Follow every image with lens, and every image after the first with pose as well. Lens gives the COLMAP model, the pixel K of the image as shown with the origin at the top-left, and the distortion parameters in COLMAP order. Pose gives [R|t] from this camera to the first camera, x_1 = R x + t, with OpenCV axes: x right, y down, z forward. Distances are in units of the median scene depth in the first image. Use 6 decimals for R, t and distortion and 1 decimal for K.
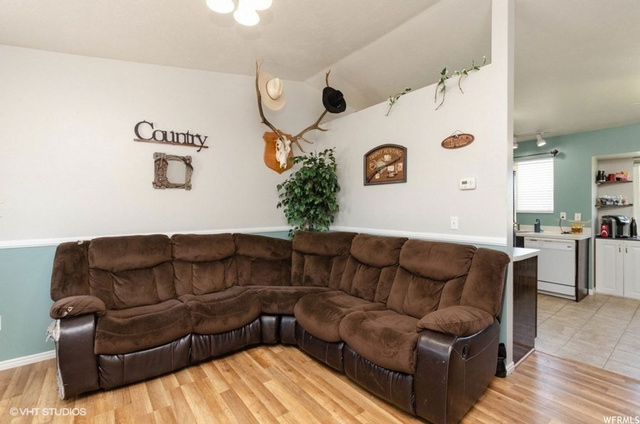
lens RADIAL K [[297.2, 0, 325.4], [0, 297.2, 206.0], [0, 0, 1]] dist [-0.000111, -0.000030]
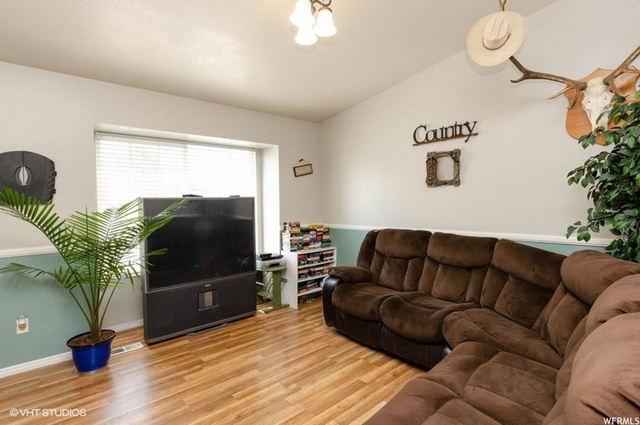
lens RADIAL K [[323.5, 0, 323.5], [0, 323.5, 209.4], [0, 0, 1]] dist [0.027657, 0.000281]
pose [[0.092590, 0.011685, -0.995636, 0.531285], [0.000138, 0.999931, 0.011748, 0.006751], [0.995704, -0.001225, 0.092582, 0.520056]]
